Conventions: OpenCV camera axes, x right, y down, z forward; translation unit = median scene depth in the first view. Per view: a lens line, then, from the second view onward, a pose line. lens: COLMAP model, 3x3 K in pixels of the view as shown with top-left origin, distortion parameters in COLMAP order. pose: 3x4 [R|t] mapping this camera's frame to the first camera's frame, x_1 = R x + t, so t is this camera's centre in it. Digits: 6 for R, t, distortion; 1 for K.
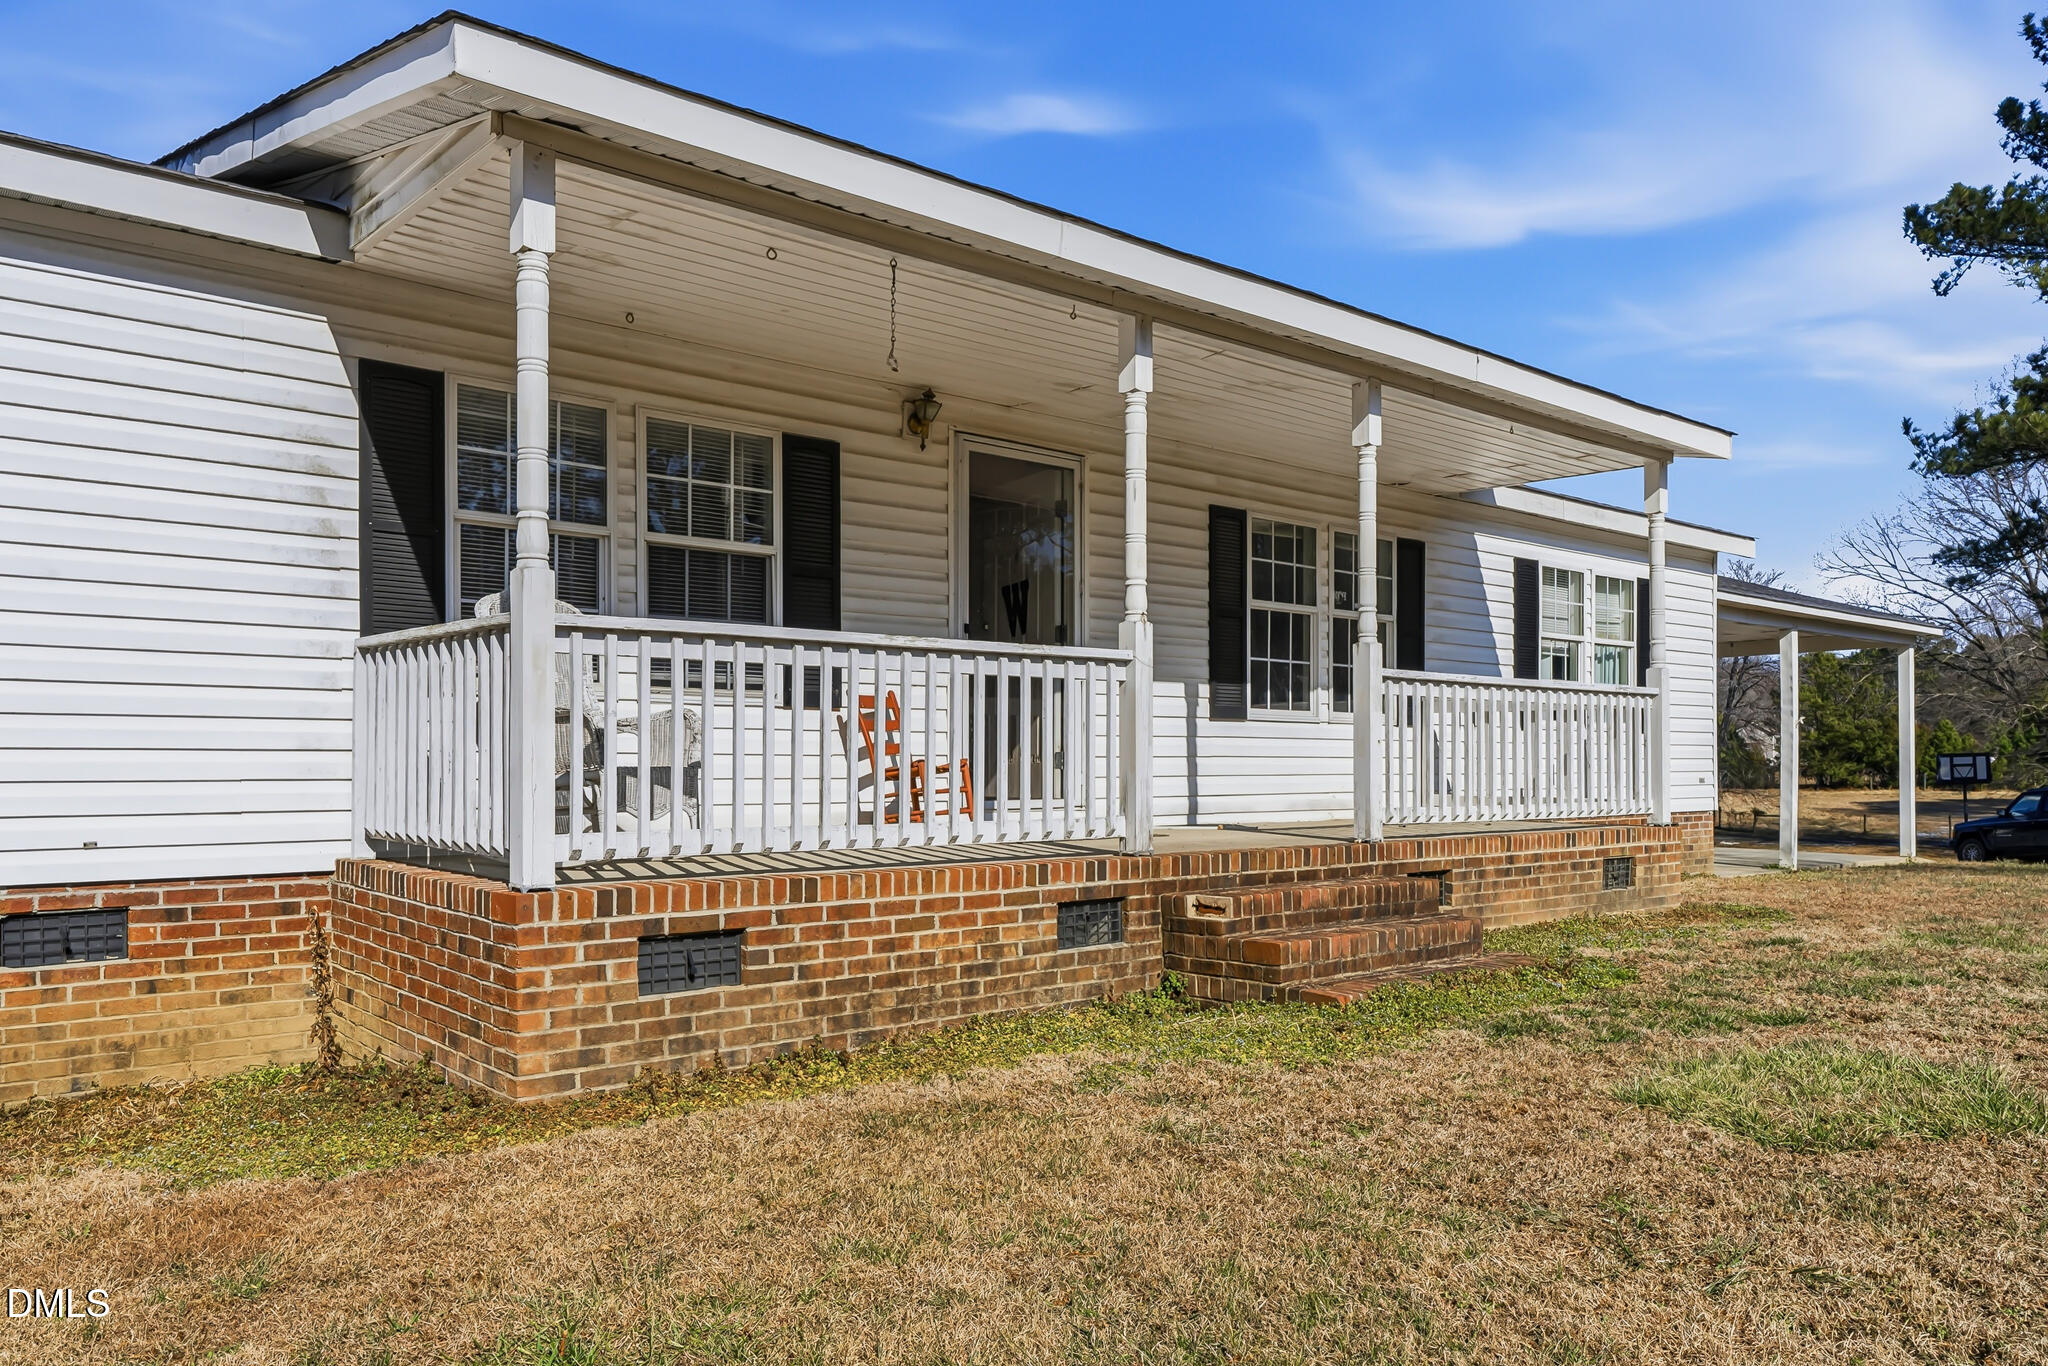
lens RADIAL K [[1475.5, 0, 1010.8], [0, 1475.5, 758.8], [0, 0, 1]] dist [0.002292, 0.000608]
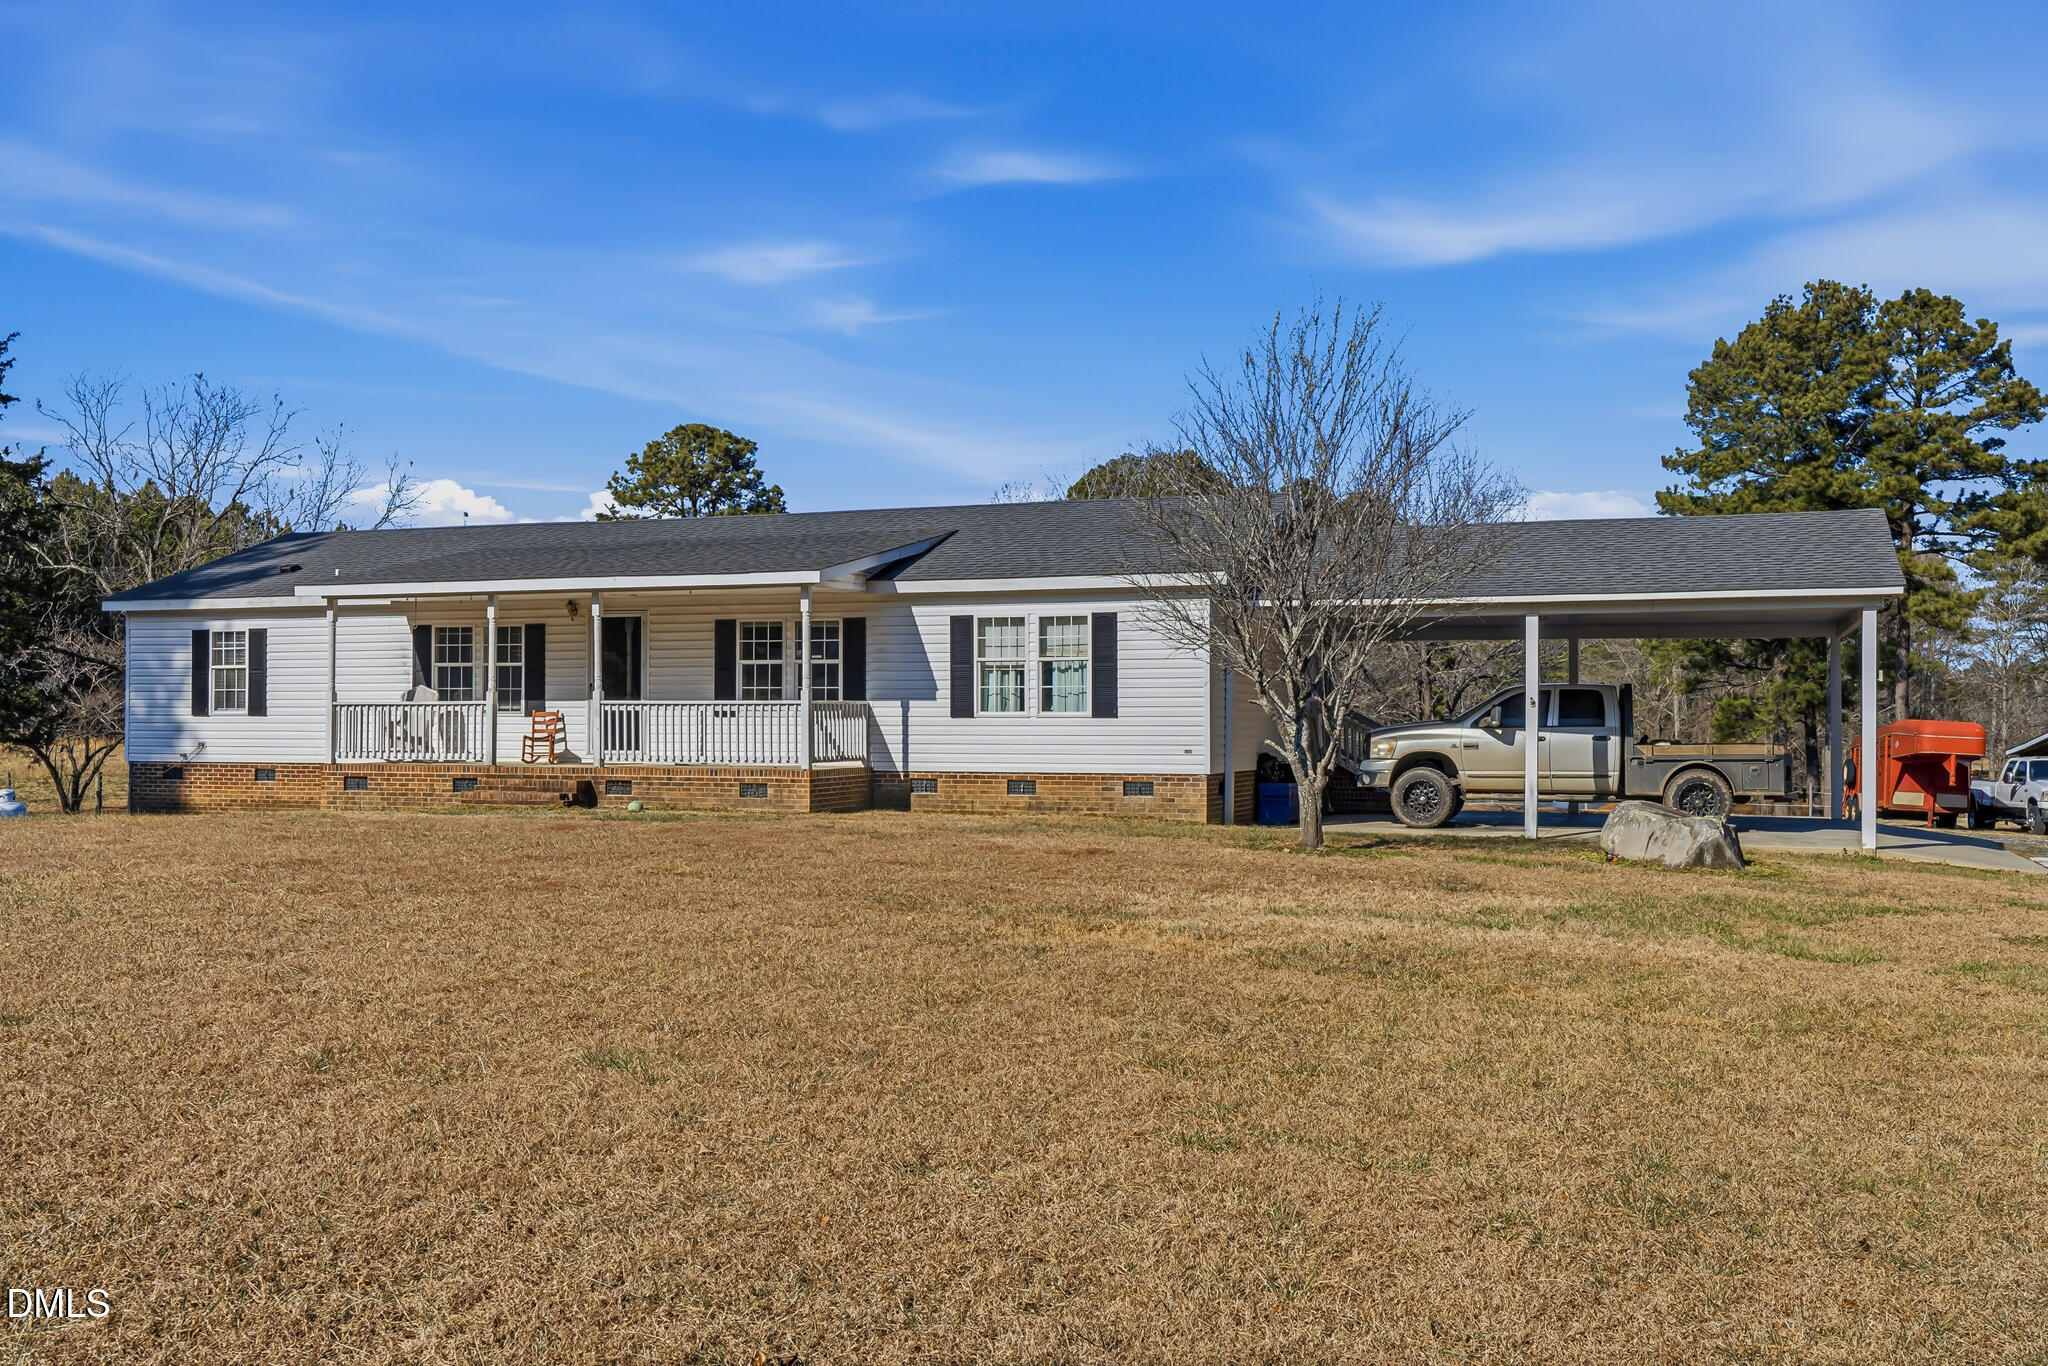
lens RADIAL K [[1880.9, 0, 1020.5], [0, 1880.9, 686.1], [0, 0, 1]] dist [0.009525, 0.000000]
pose [[0.480754, -0.015611, -0.876717, 4.360453], [0.000631, 0.999847, -0.017458, -0.035751], [0.876856, 0.007840, 0.480690, 0.071468]]
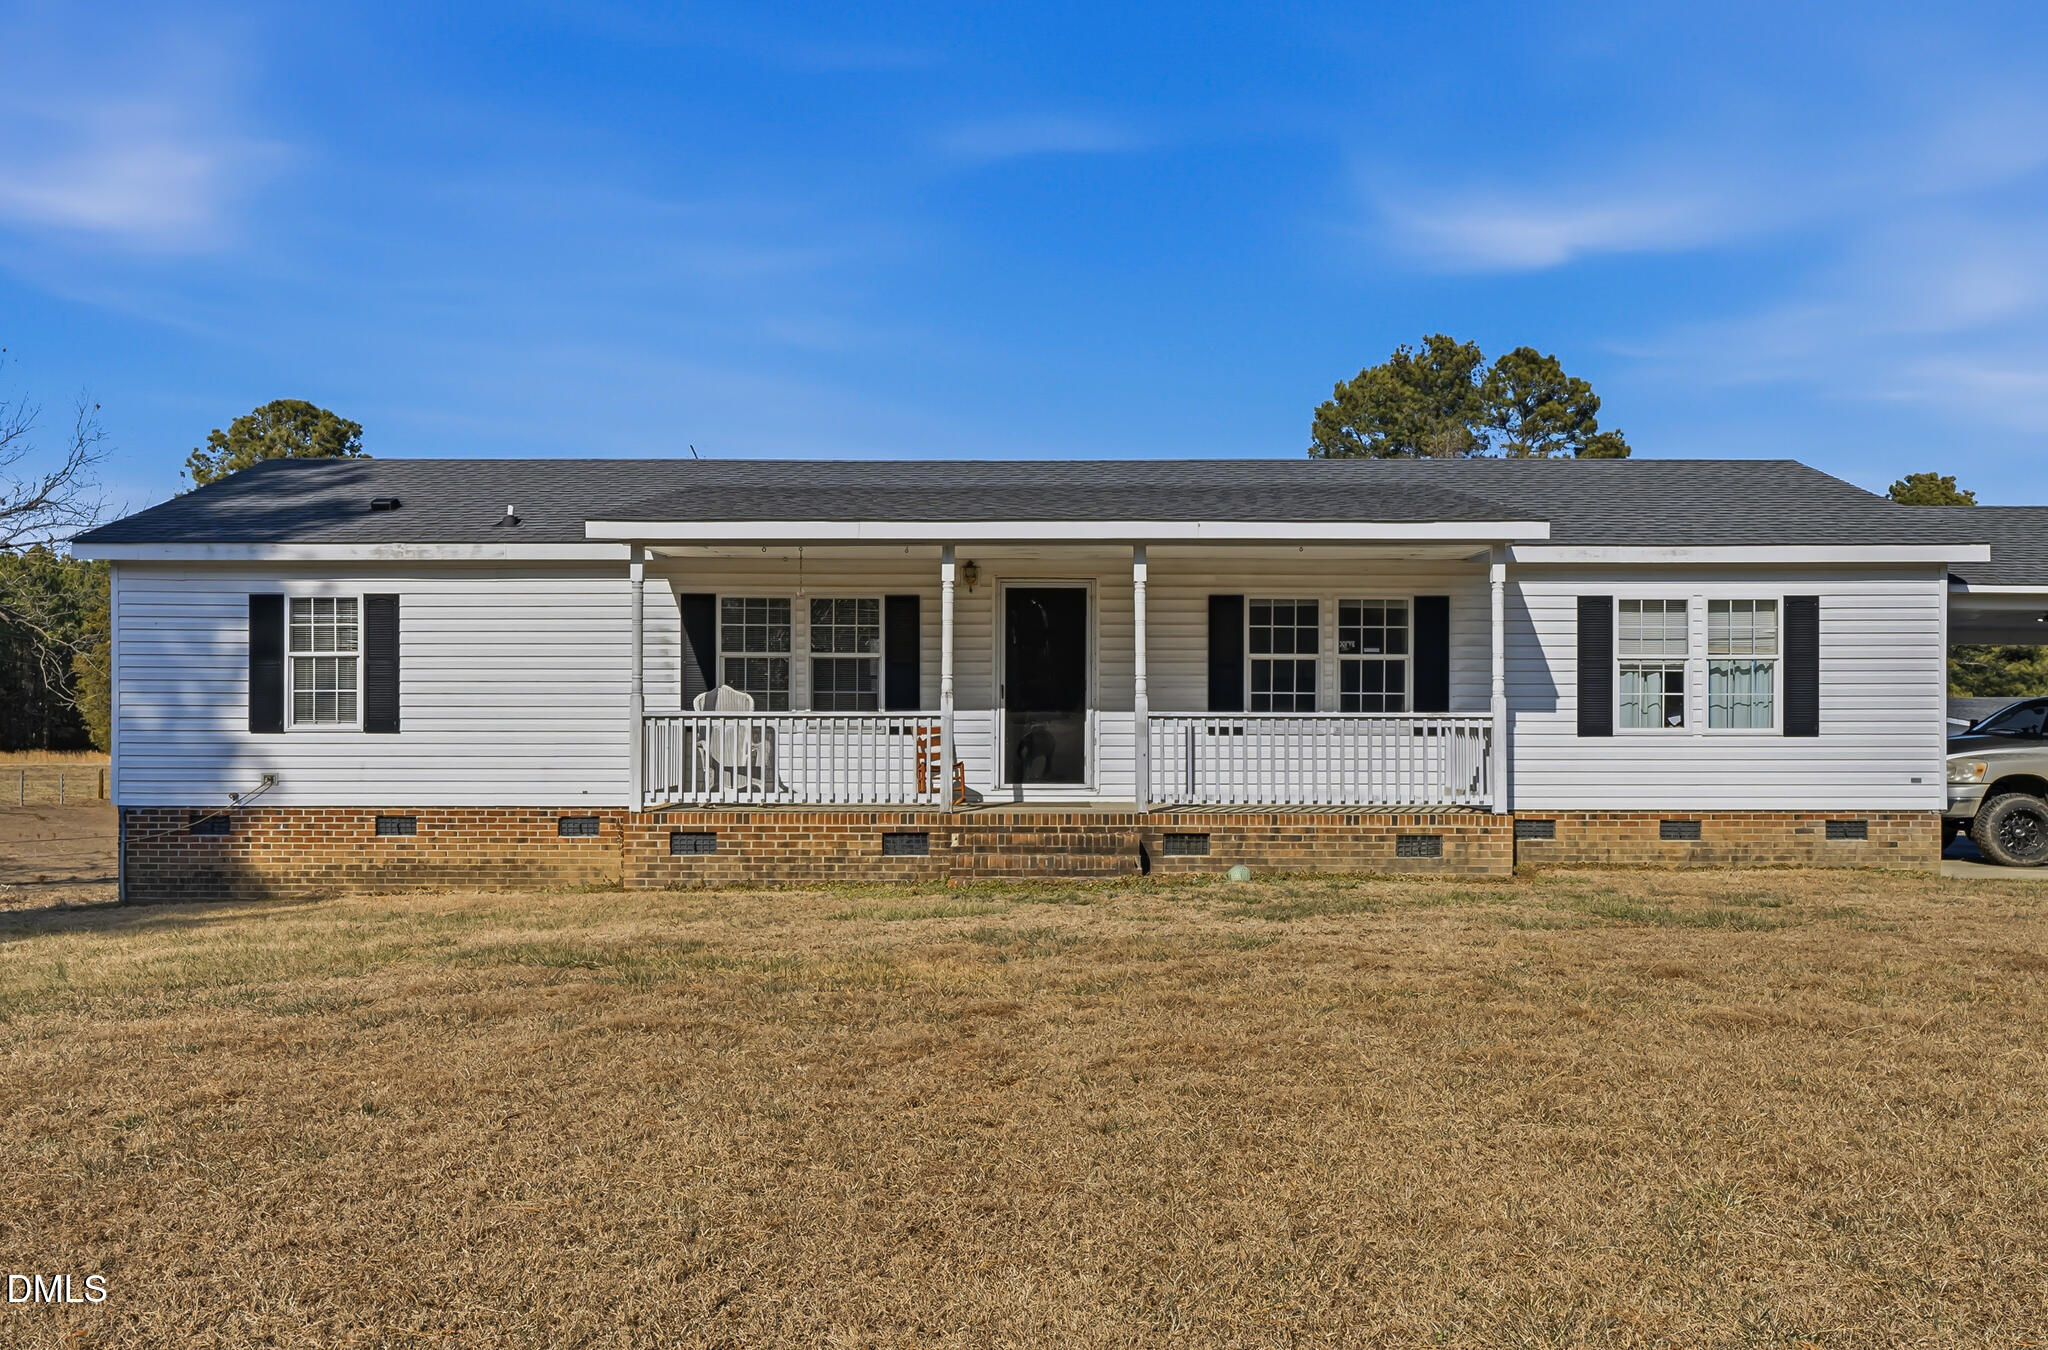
lens RADIAL K [[1658.6, 0, 1034.7], [0, 1658.6, 730.1], [0, 0, 1]] dist [0.009682, -0.004624]
pose [[0.754178, 0.003483, -0.656661, 1.749444], [0.000360, 0.999984, 0.005717, -0.063526], [0.656670, -0.004548, 0.754164, -0.653114]]
